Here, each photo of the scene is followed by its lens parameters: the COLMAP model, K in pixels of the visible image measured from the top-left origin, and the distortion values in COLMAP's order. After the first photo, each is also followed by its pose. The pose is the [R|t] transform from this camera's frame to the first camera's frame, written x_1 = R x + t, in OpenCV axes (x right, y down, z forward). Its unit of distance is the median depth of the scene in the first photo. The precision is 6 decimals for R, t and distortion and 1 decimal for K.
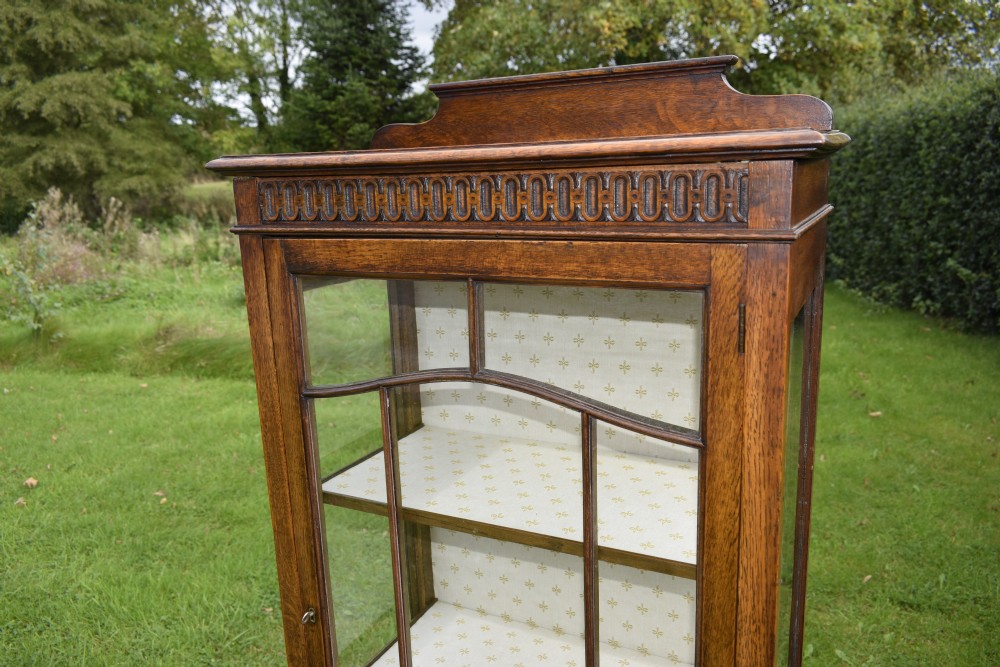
lens RADIAL K [[793.6, 0, 505.6], [0, 793.6, 330.5], [0, 0, 1]] dist [-0.025887, 0.027914]
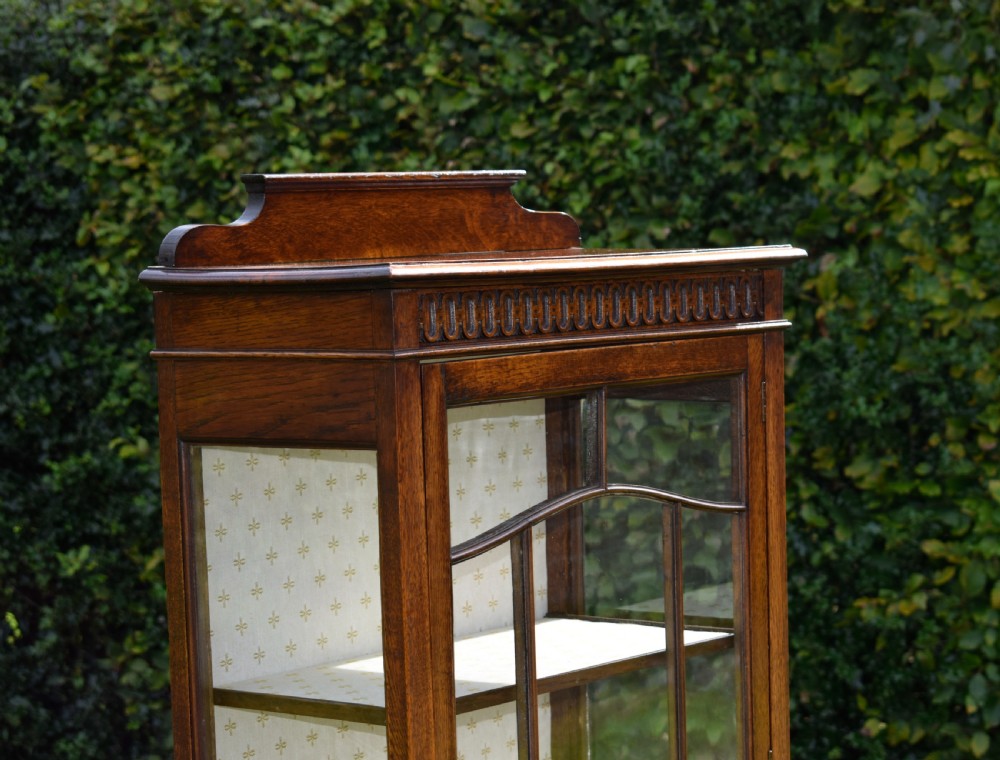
lens RADIAL K [[2641.8, 0, 569.2], [0, 2641.8, 390.2], [0, 0, 1]] dist [-0.004804, 0.000000]
pose [[0.208587, -0.029846, 0.977548, -1.060860], [0.227229, 0.973661, -0.018759, -0.003131], [-0.951240, 0.226041, 0.209874, 0.115931]]
